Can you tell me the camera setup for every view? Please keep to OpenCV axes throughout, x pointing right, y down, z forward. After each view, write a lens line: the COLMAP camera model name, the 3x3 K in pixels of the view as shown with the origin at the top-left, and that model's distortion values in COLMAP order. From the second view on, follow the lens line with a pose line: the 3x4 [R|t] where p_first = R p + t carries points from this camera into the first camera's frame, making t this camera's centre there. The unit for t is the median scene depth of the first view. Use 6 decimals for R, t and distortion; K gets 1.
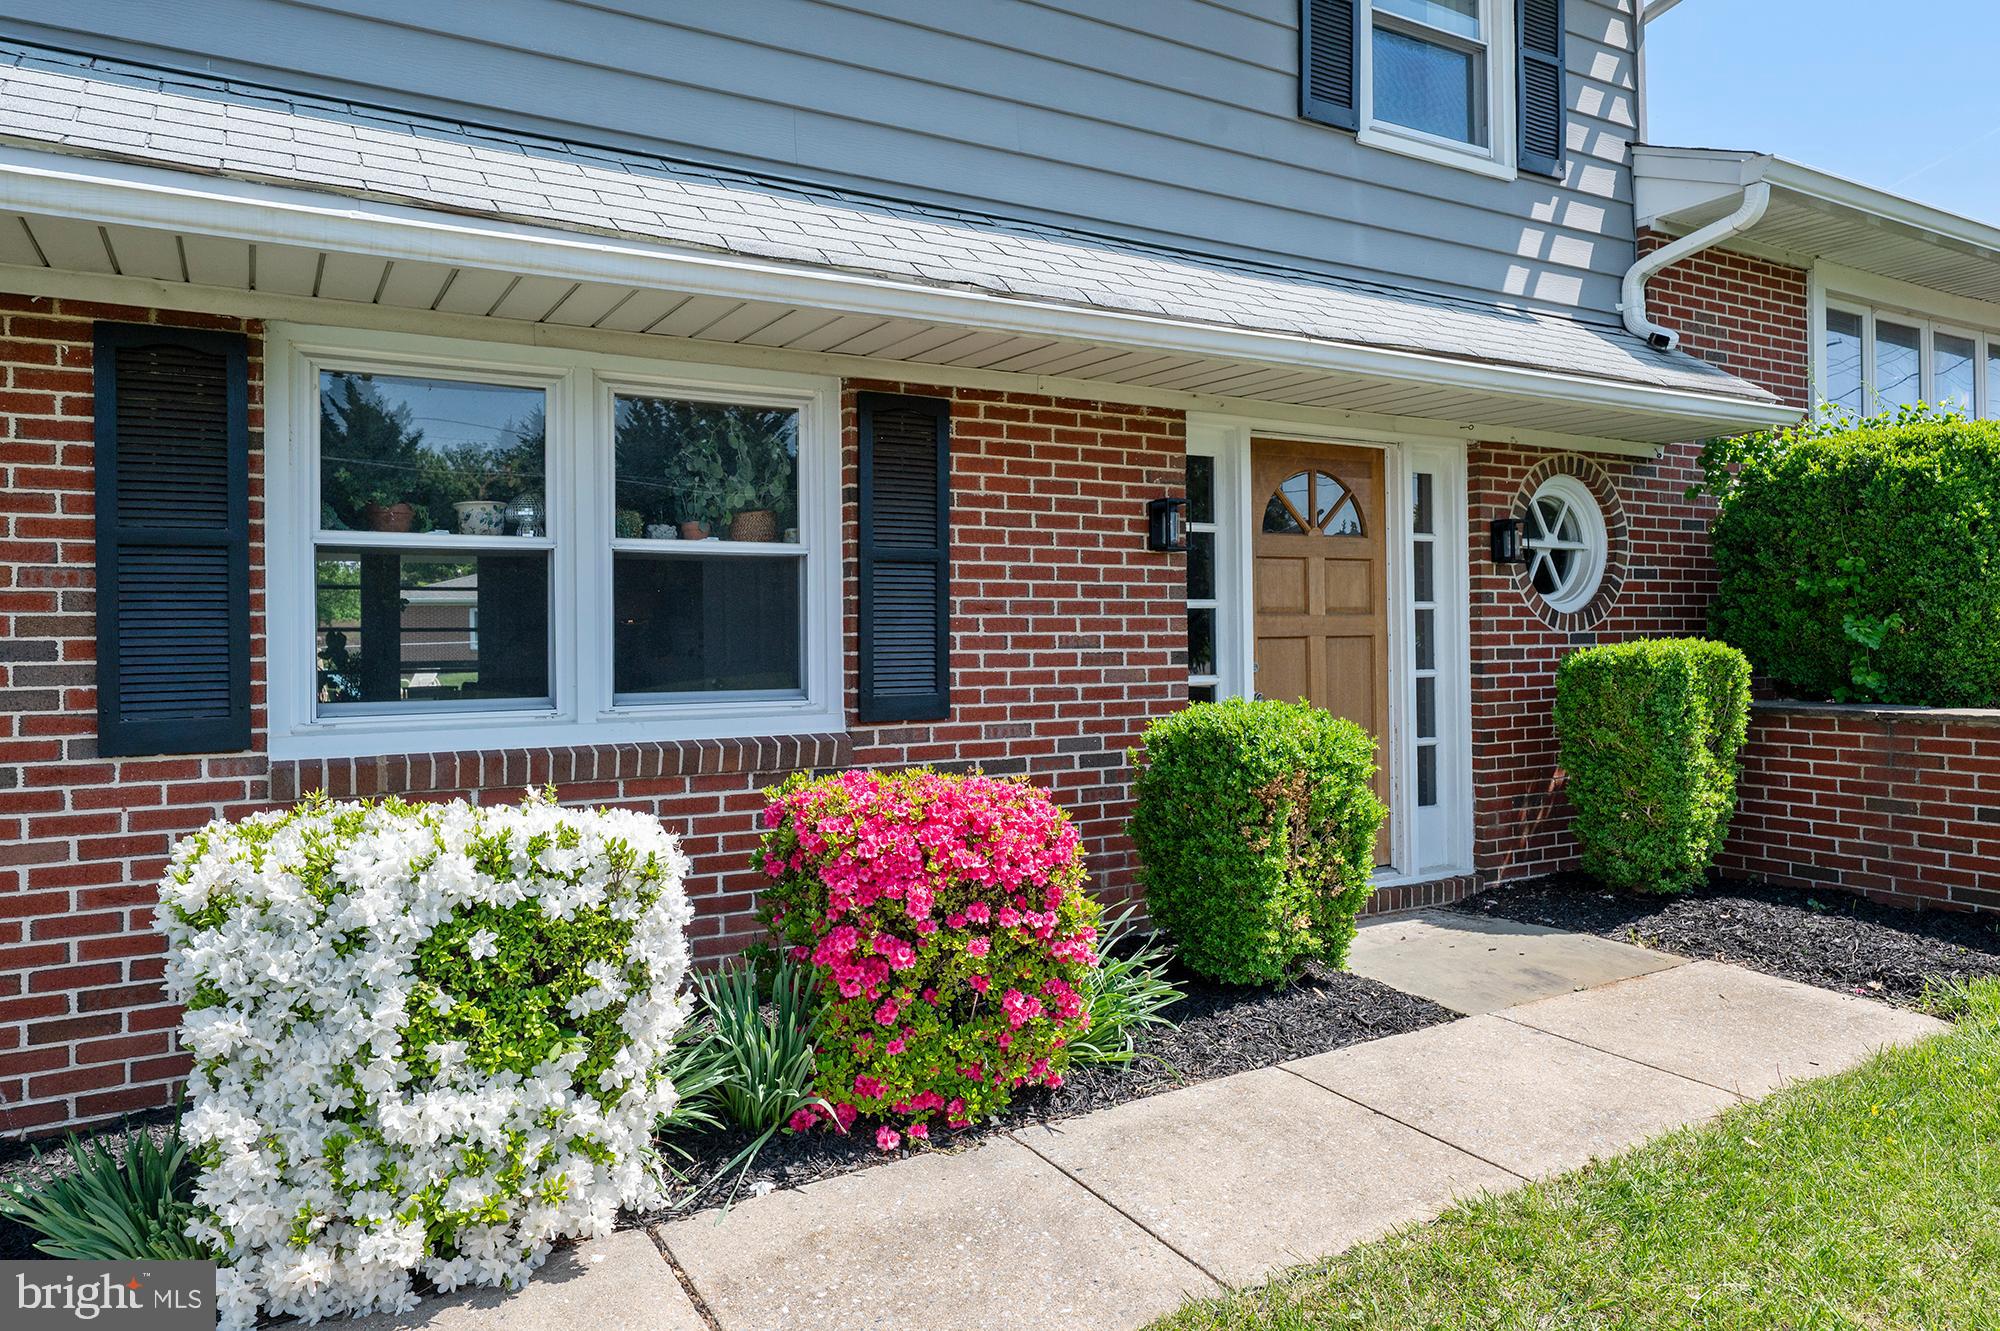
lens RADIAL K [[1298.6, 0, 1066.7], [0, 1298.6, 582.2], [0, 0, 1]] dist [-0.005313, -0.001377]
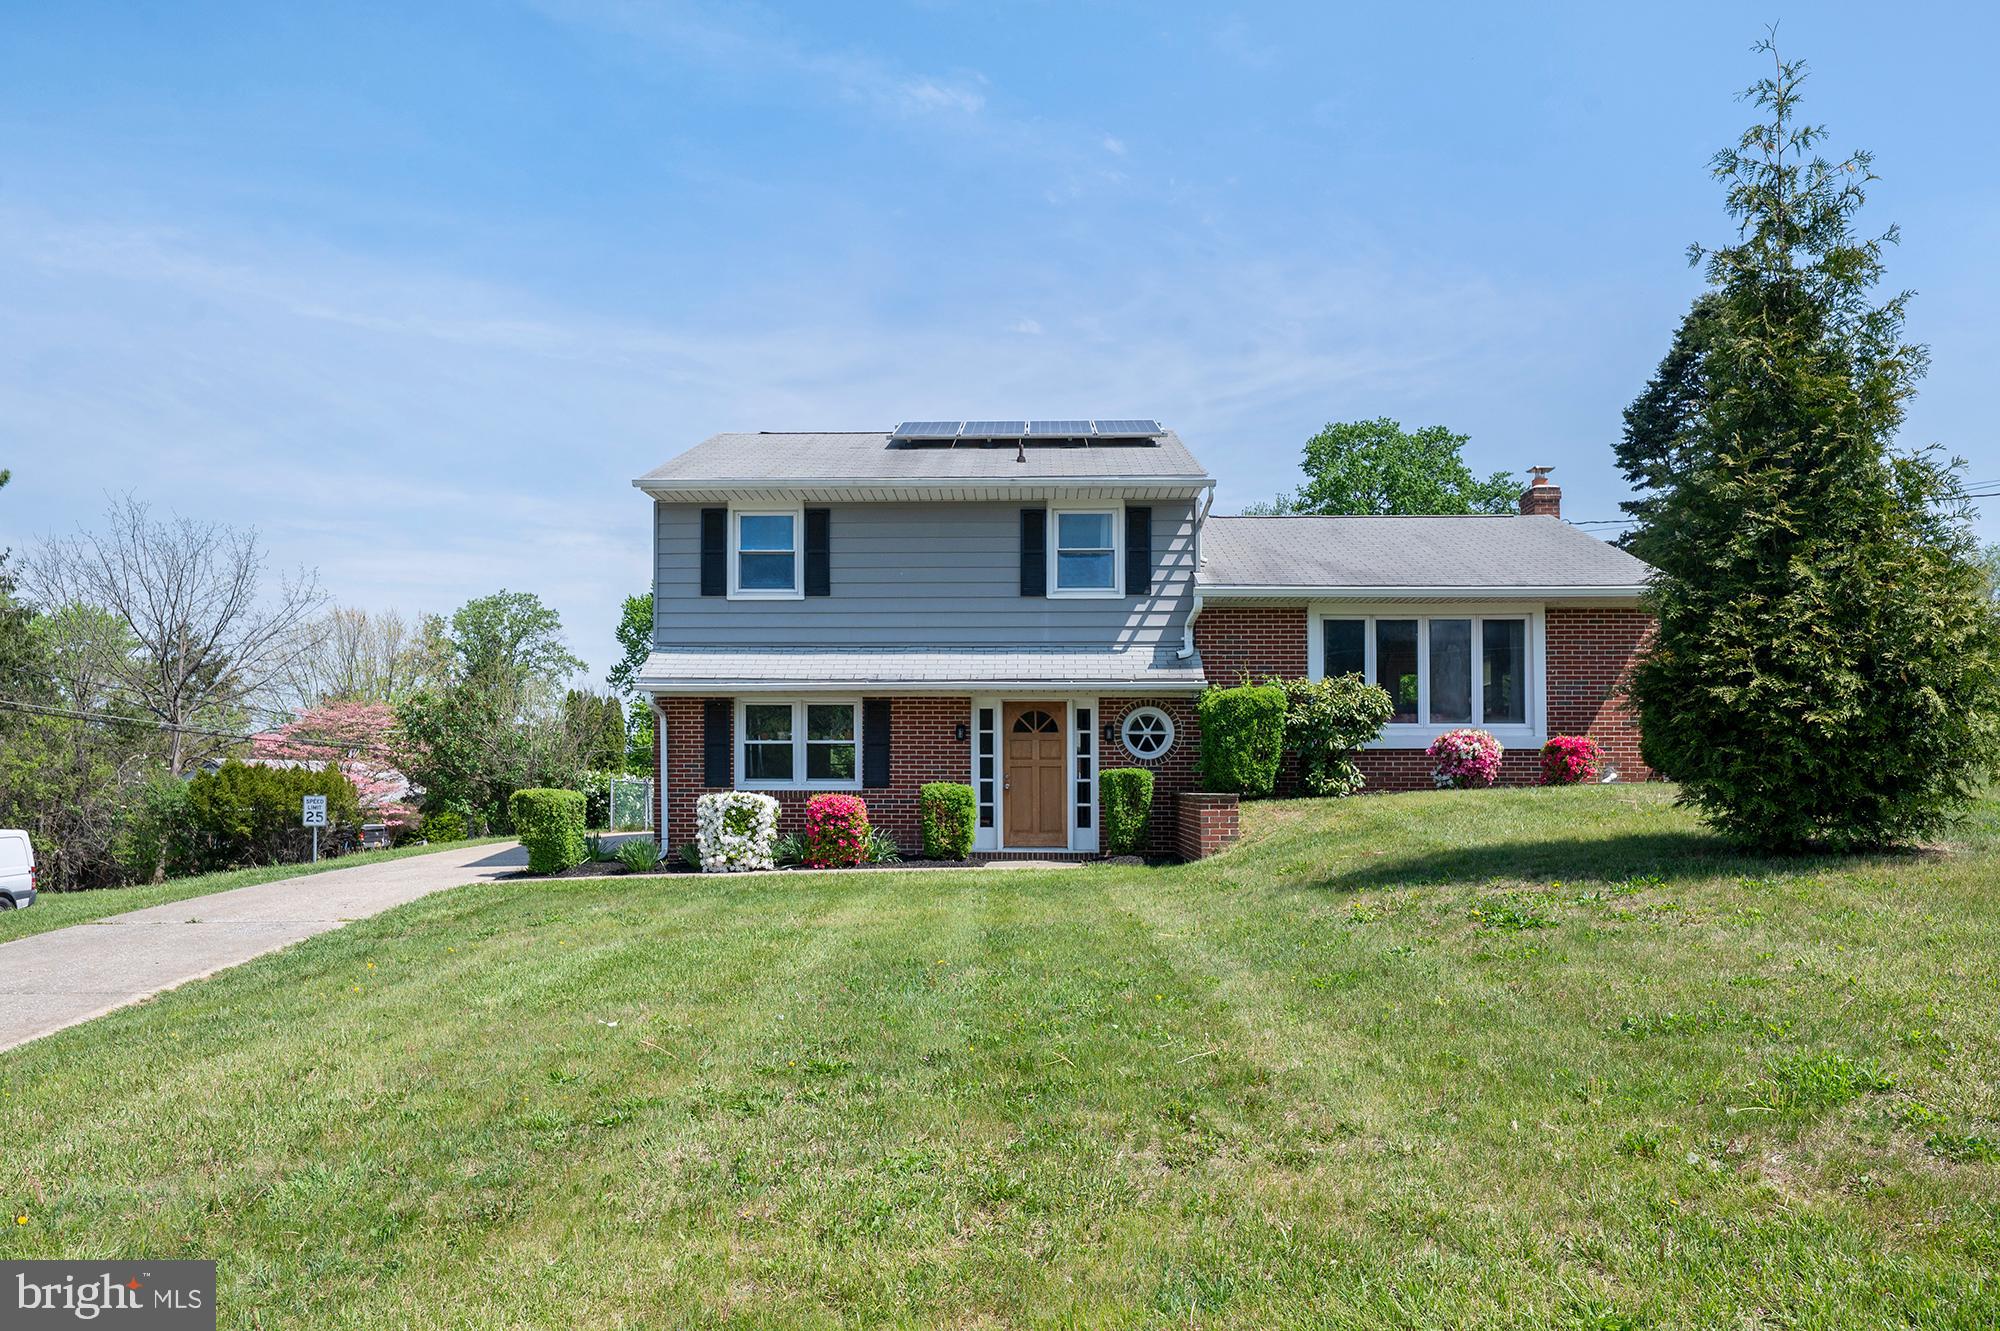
lens RADIAL K [[1292.8, 0, 1013.6], [0, 1292.8, 684.4], [0, 0, 1]] dist [0.000530, -0.000360]
pose [[0.845246, -0.026715, -0.533710, 2.231308], [0.011602, 0.999432, -0.031653, -0.068838], [0.534252, 0.020562, 0.845075, -1.968172]]
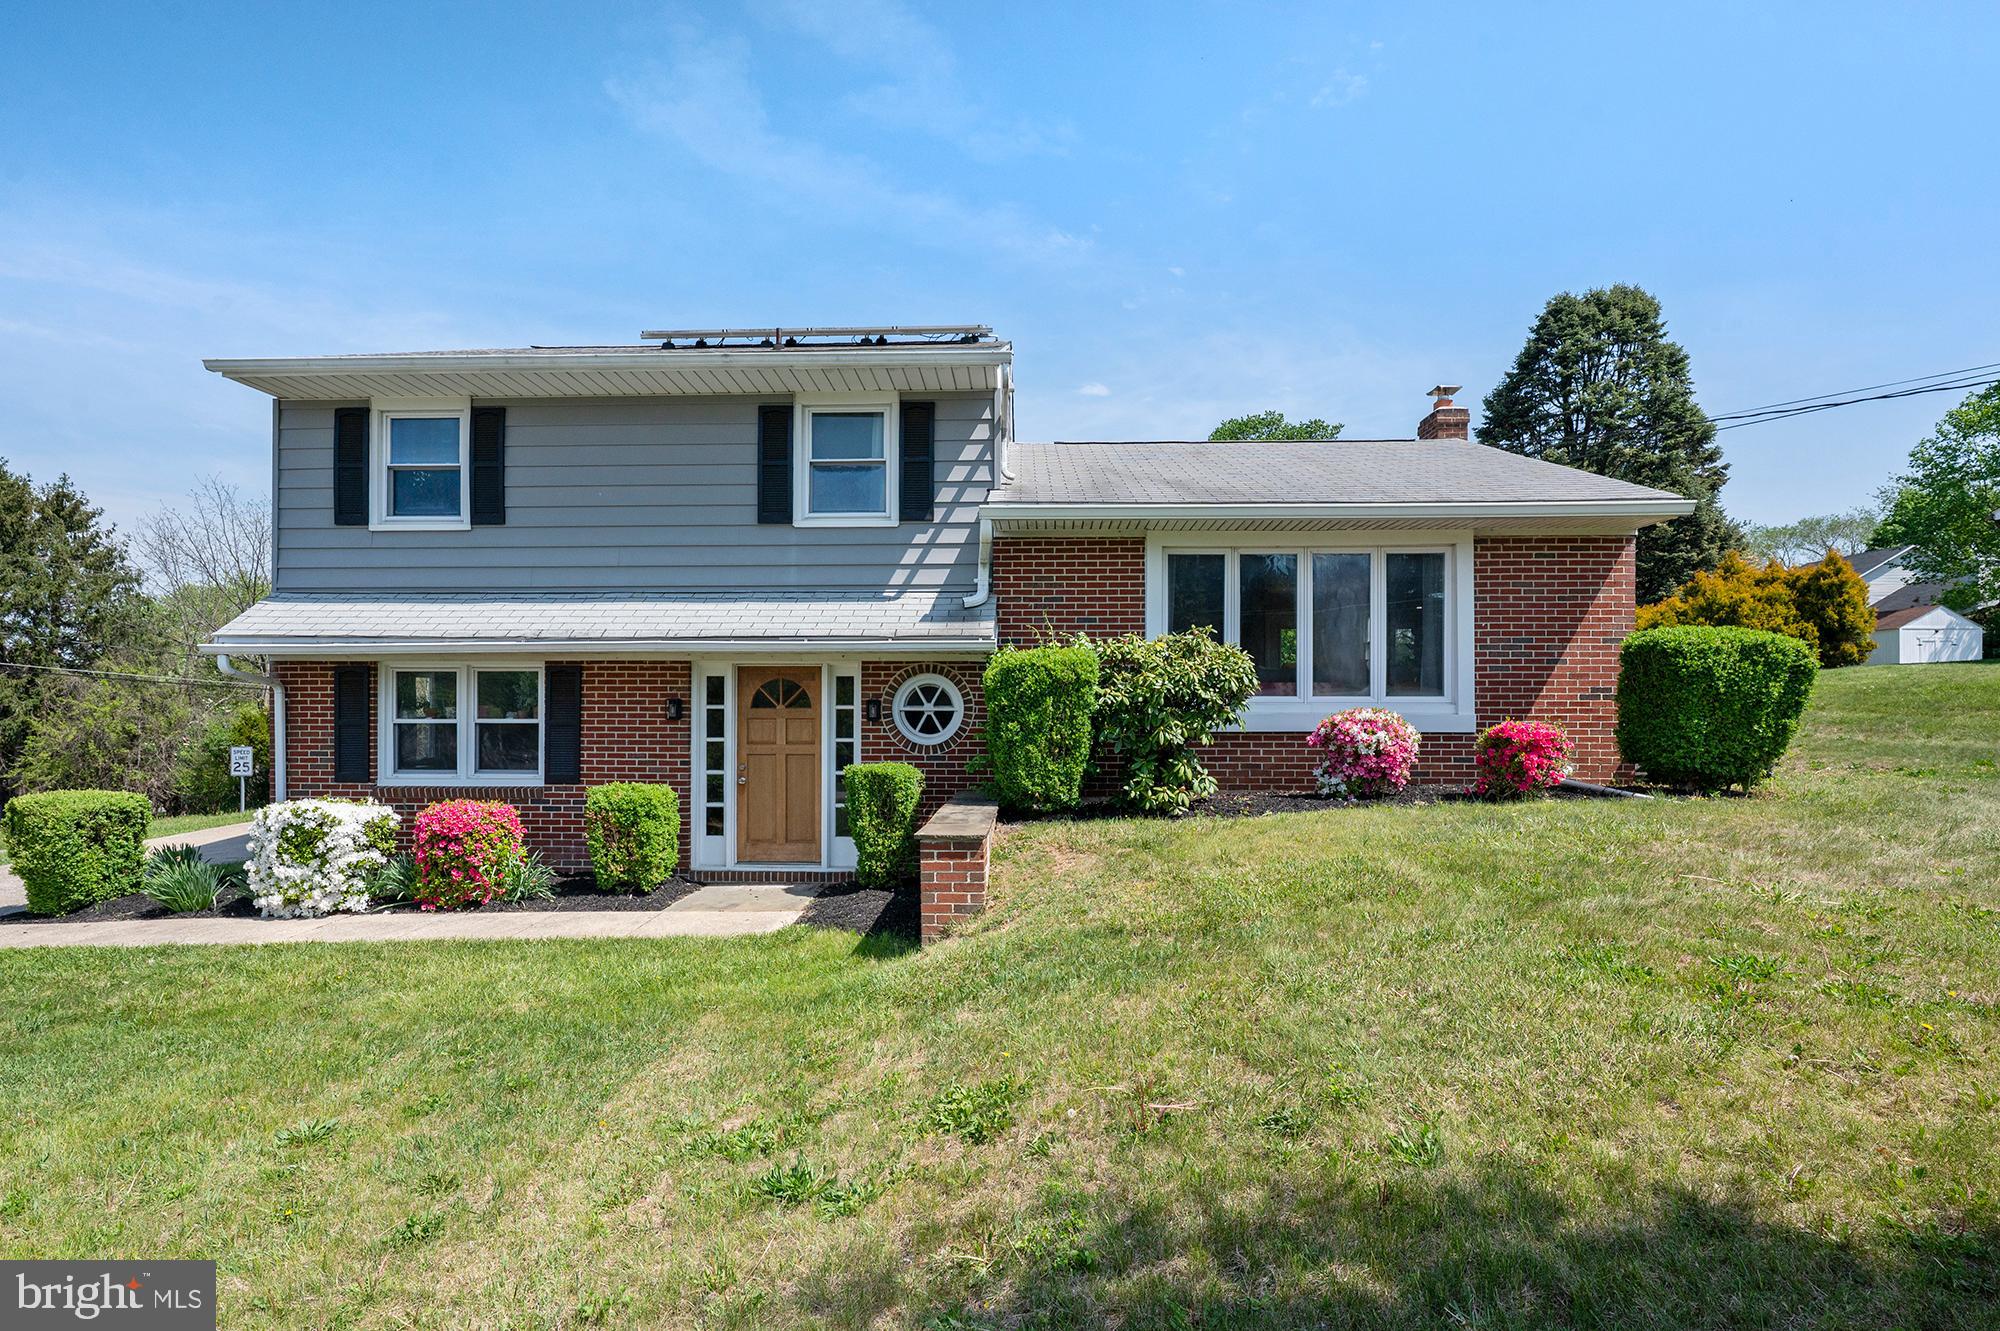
lens RADIAL K [[958.7, 0, 1000.0], [0, 958.7, 665.5], [0, 0, 1]] dist [-0.002247, -0.000010]
pose [[0.842556, -0.011845, -0.538478, 1.783232], [0.013208, 0.999912, -0.001330, -0.131223], [0.538446, -0.005991, 0.842639, -0.218585]]
